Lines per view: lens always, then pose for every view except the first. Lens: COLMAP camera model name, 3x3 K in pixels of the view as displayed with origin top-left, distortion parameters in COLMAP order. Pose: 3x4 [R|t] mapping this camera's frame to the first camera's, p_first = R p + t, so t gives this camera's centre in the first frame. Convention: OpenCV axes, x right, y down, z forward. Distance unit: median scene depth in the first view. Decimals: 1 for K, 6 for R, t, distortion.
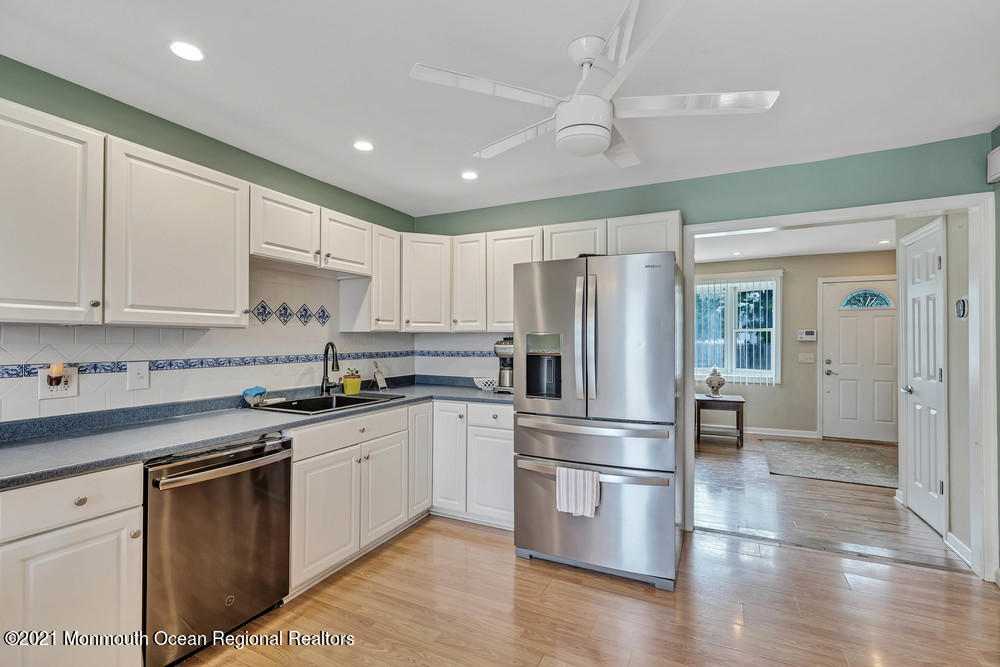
lens RADIAL K [[451.5, 0, 498.6], [0, 451.5, 336.4], [0, 0, 1]] dist [-0.001285, 0.000243]
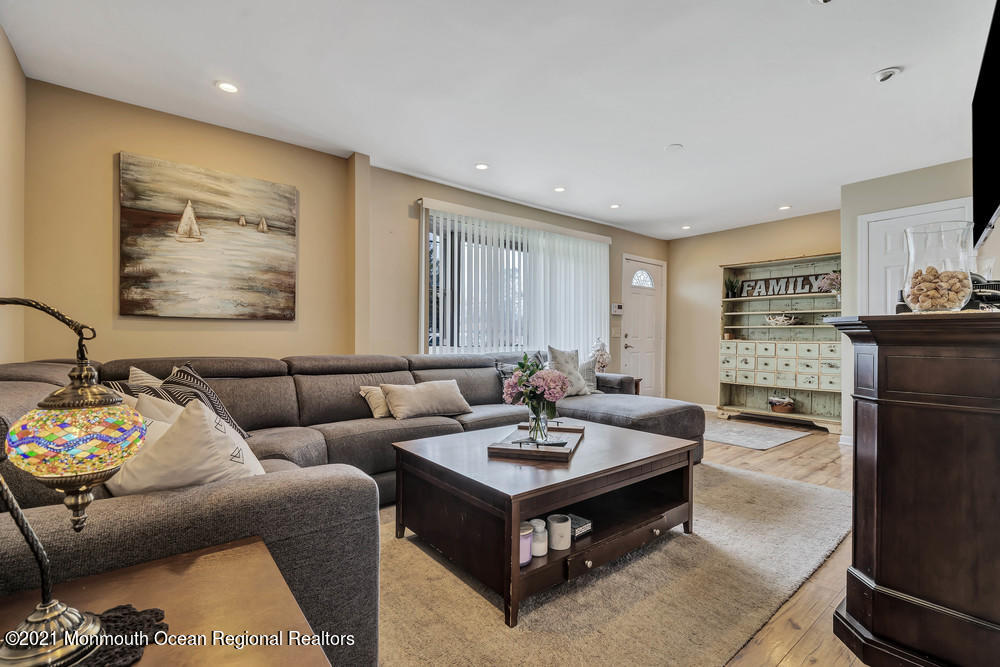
lens RADIAL K [[451.5, 0, 501.8], [0, 451.5, 338.0], [0, 0, 1]] dist [-0.001285, 0.000243]
pose [[0.427308, 0.003705, 0.904098, -0.567008], [-0.013204, 0.999911, 0.002143, 0.109193], [-0.904010, -0.012853, 0.427319, 1.418538]]
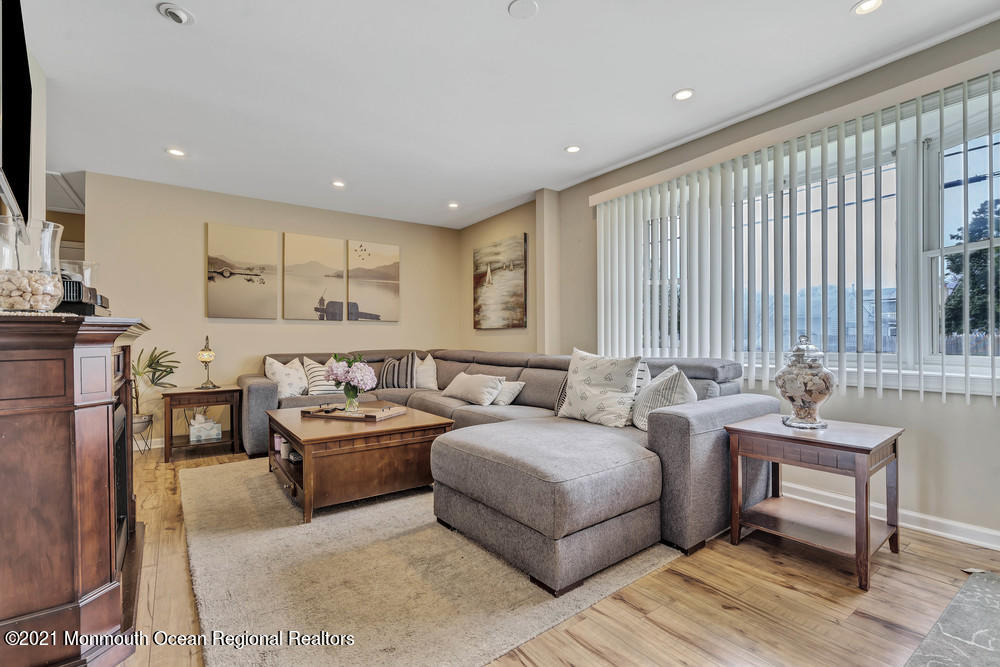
lens RADIAL K [[451.5, 0, 497.4], [0, 451.5, 337.3], [0, 0, 1]] dist [-0.001285, 0.000243]
pose [[0.877669, -0.001799, -0.479263, 0.761574], [0.004490, 0.999980, 0.004469, 0.102904], [0.479245, -0.006074, 0.877660, 0.972329]]
